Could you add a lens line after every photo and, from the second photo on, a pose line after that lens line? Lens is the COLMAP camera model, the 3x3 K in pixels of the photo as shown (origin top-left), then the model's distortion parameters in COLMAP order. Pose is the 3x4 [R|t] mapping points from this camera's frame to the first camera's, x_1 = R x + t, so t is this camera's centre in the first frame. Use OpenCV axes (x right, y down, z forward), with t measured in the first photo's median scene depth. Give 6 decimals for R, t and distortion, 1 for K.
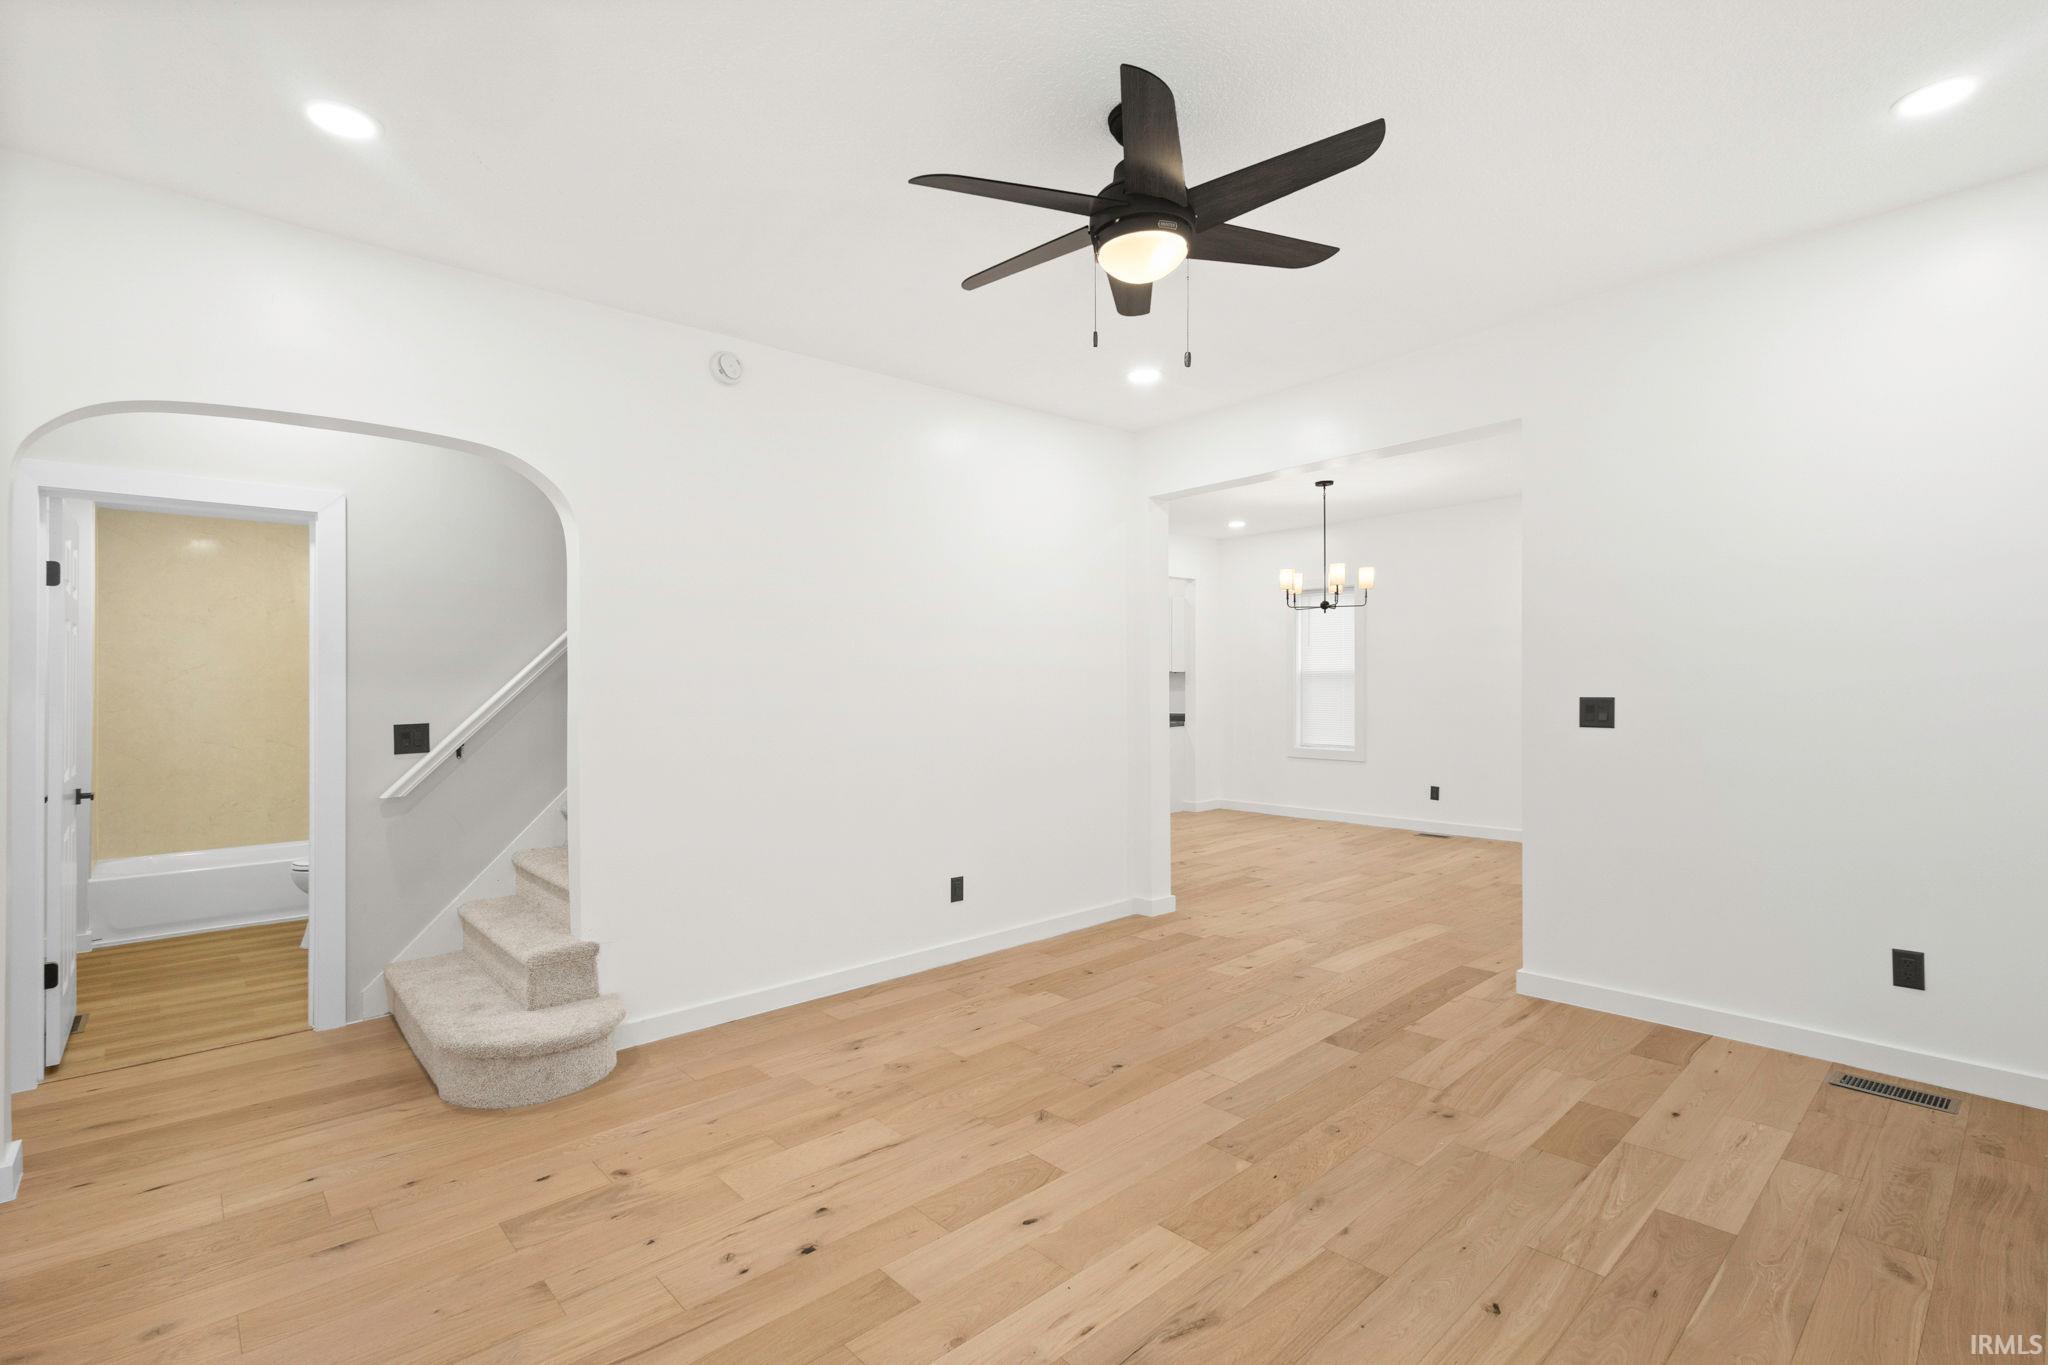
lens RADIAL K [[944.3, 0, 1015.6], [0, 944.3, 682.0], [0, 0, 1]] dist [0.011771, -0.003675]
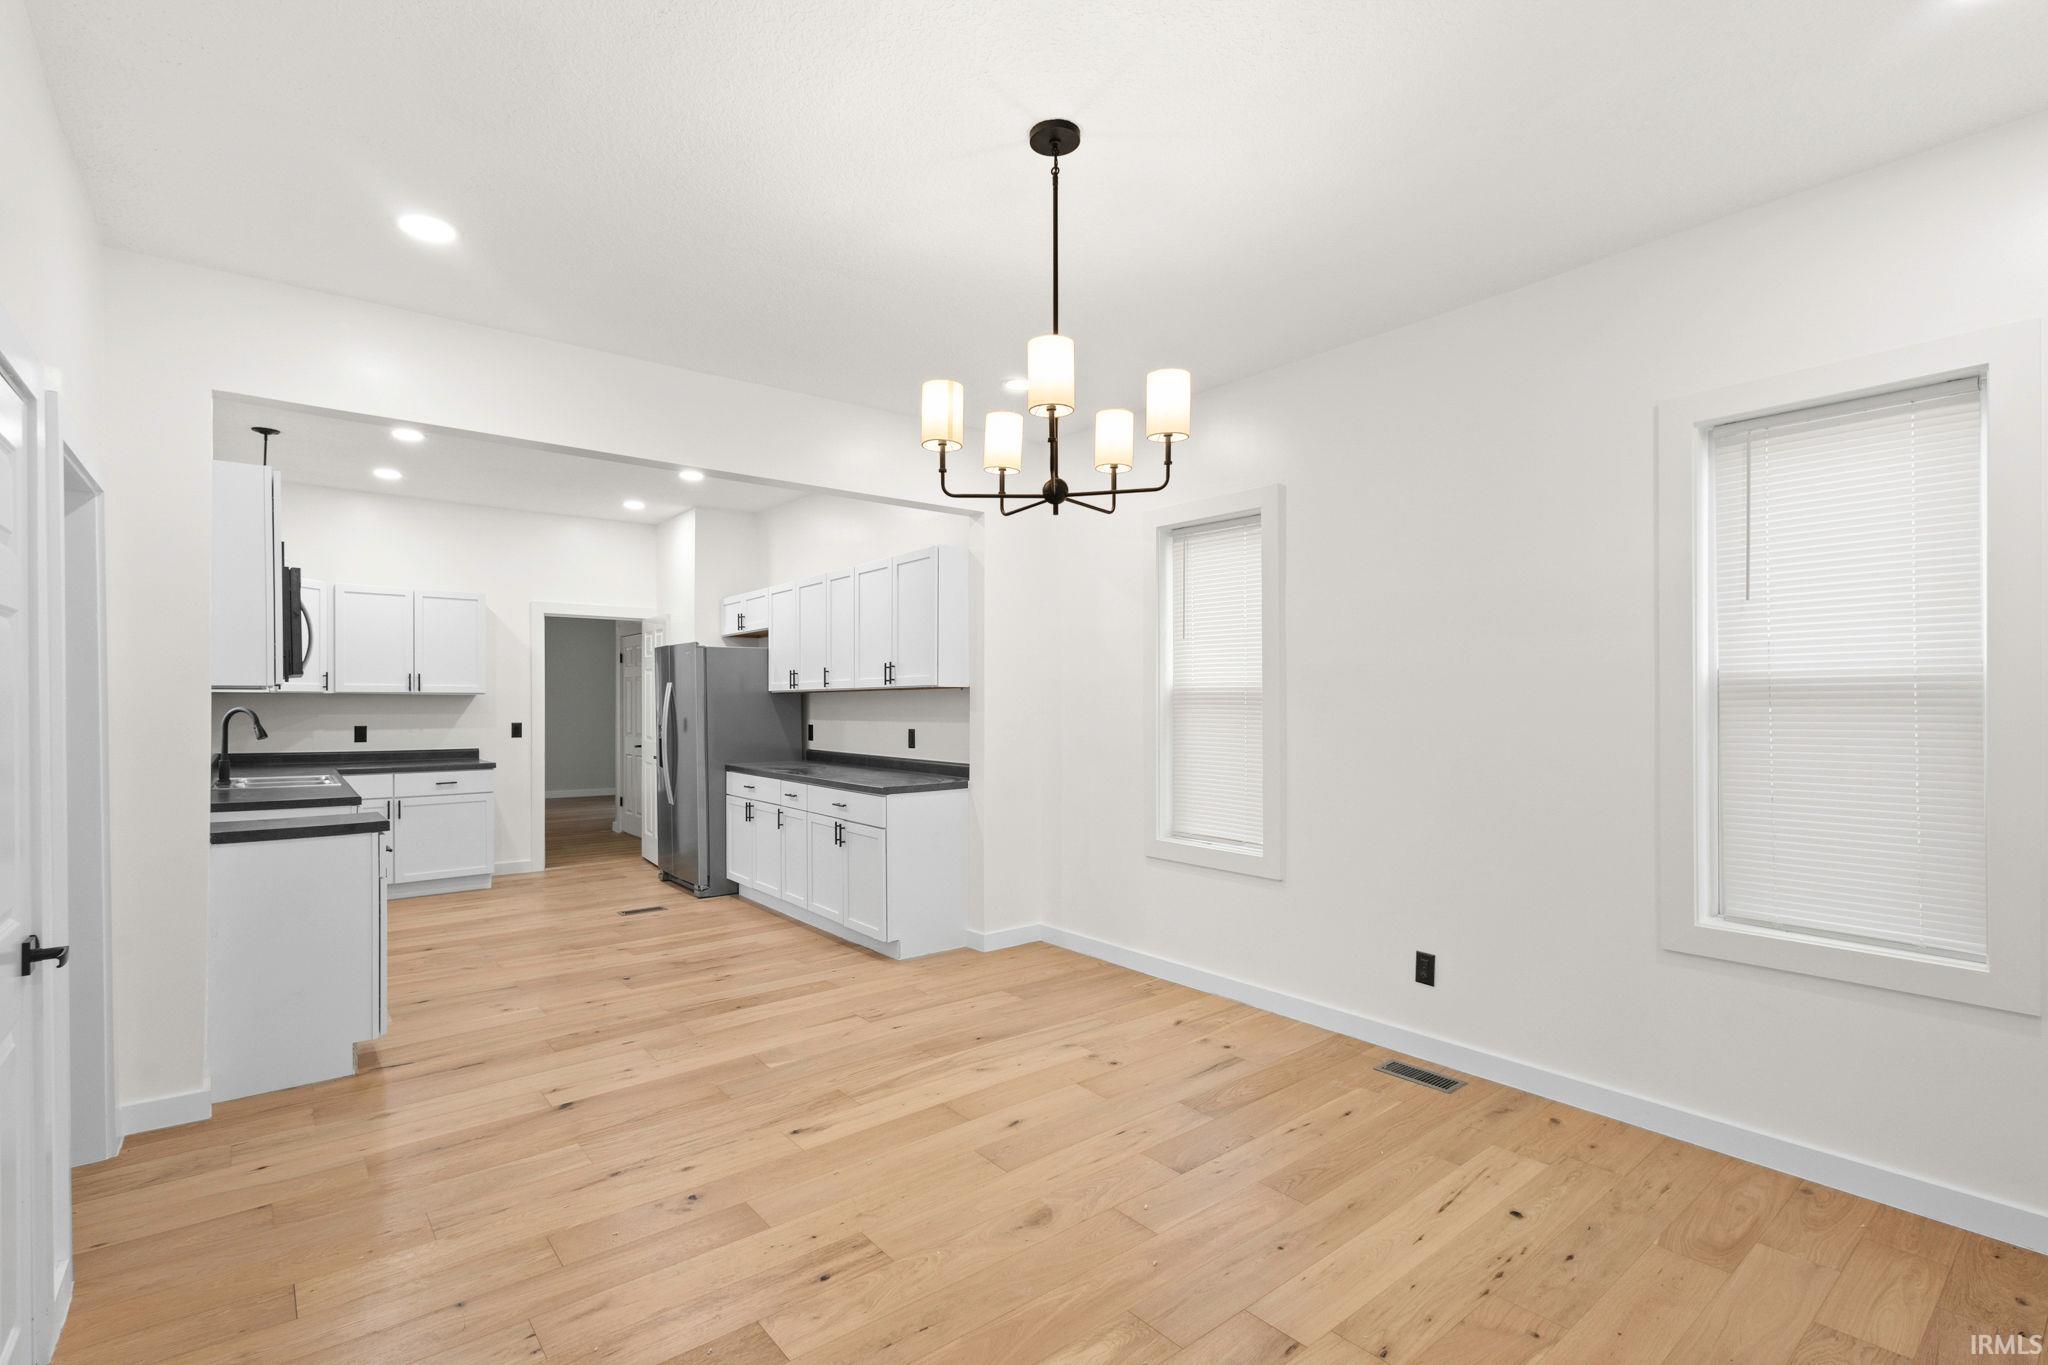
lens RADIAL K [[944.3, 0, 1031.8], [0, 944.3, 698.9], [0, 0, 1]] dist [0.011771, -0.003675]
pose [[0.998834, 0.017919, -0.044822, 0.598778], [-0.018026, 0.999836, -0.001981, -0.007003], [0.044779, 0.002787, 0.998993, 1.193794]]
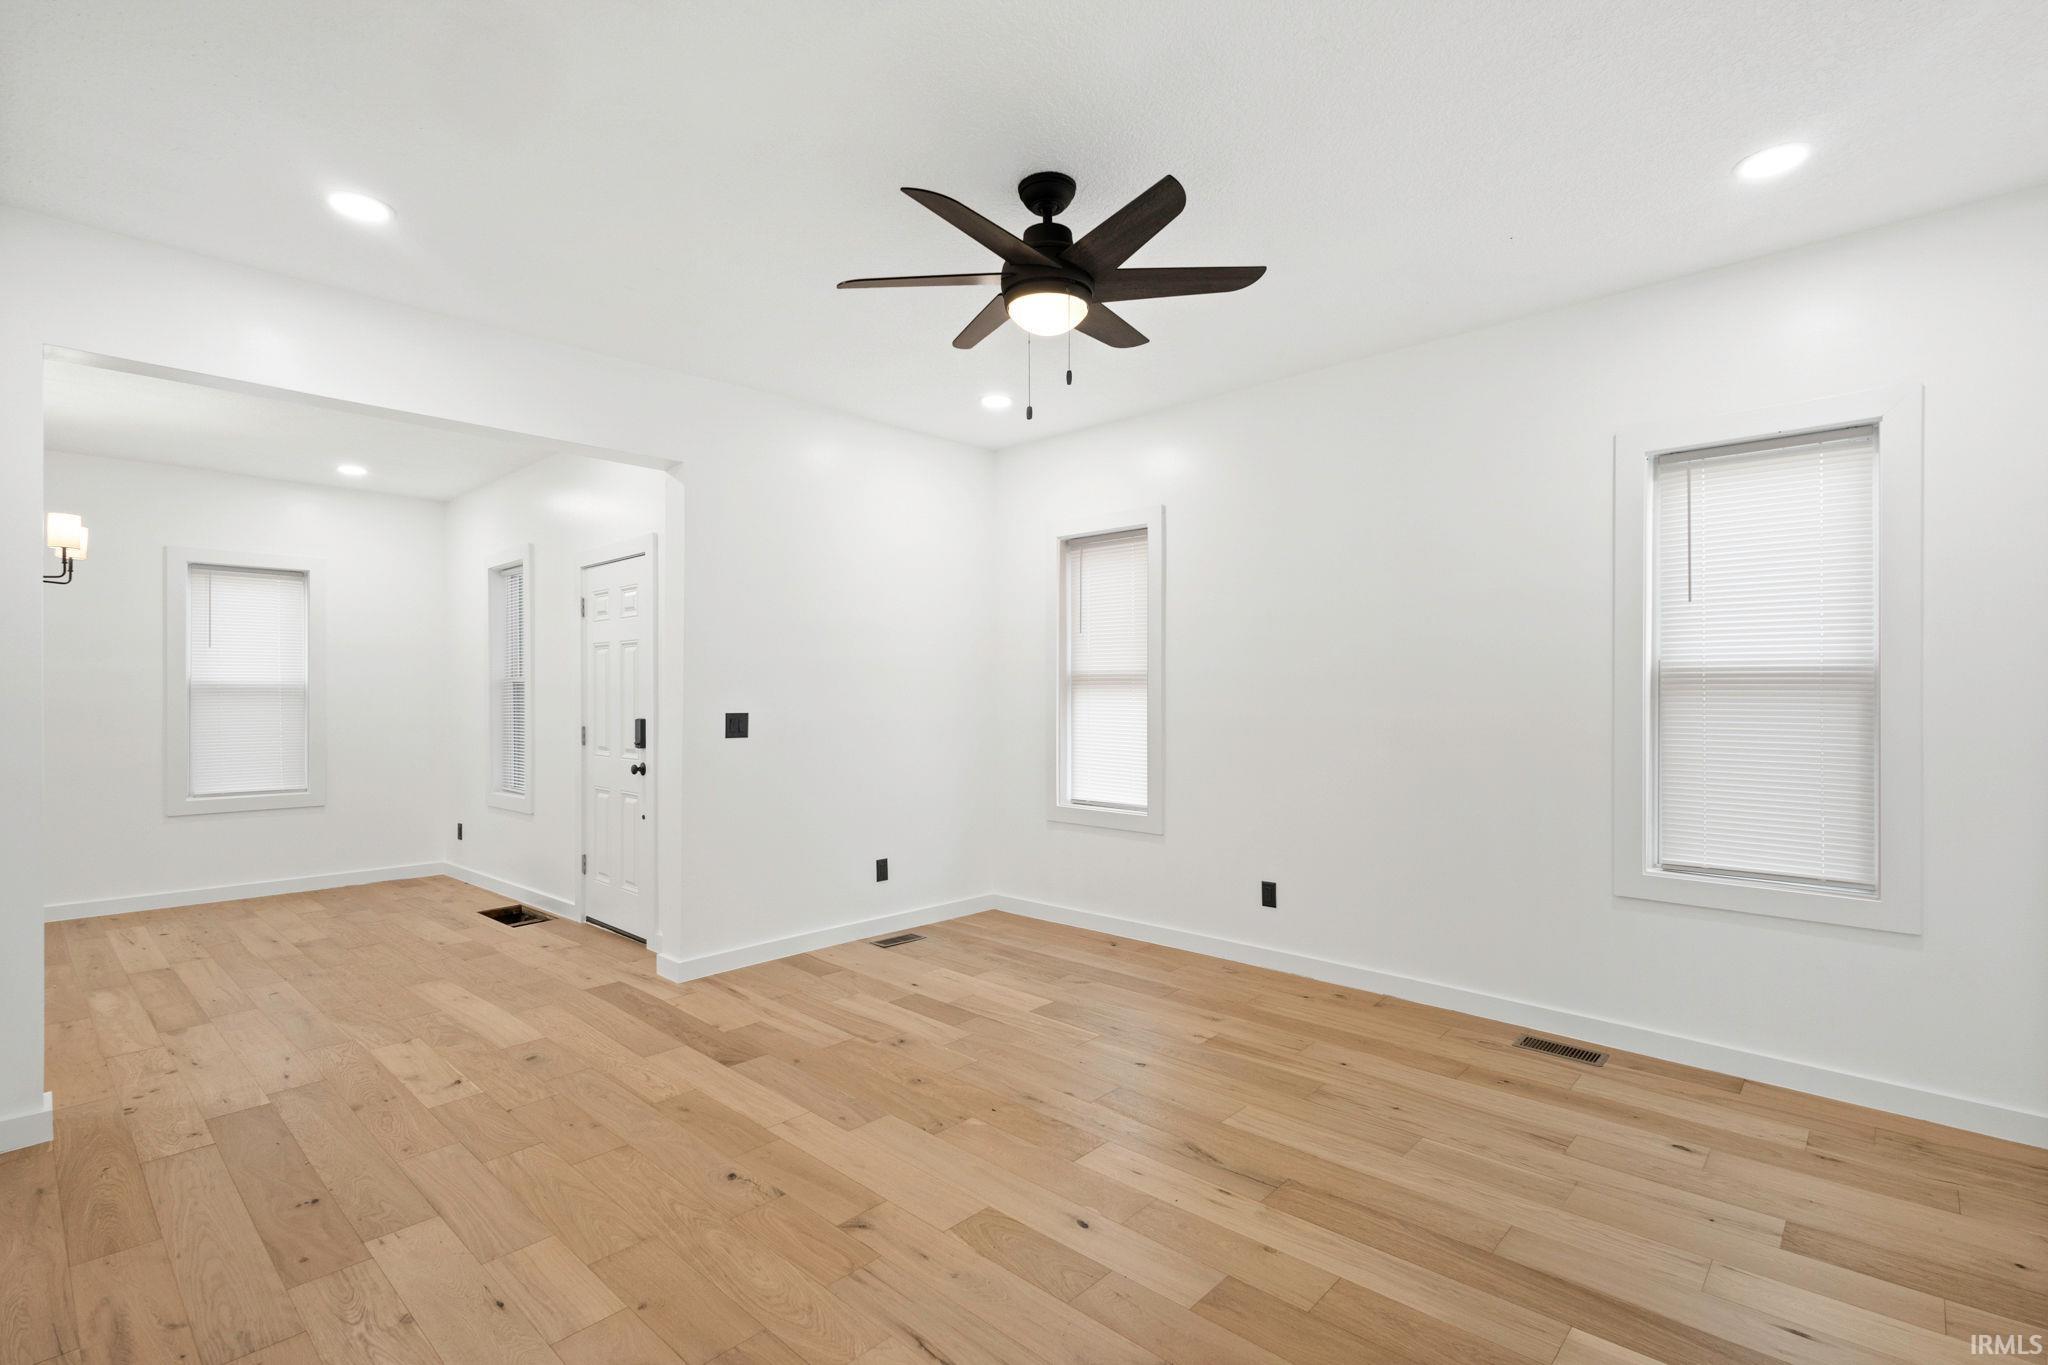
lens RADIAL K [[944.3, 0, 1025.3], [0, 944.3, 680.2], [0, 0, 1]] dist [0.011771, -0.003675]
pose [[-0.090044, 0.031631, 0.995435, -0.630225], [0.002258, 0.999499, -0.031556, 0.013305], [-0.995935, -0.000594, -0.090070, 0.723247]]
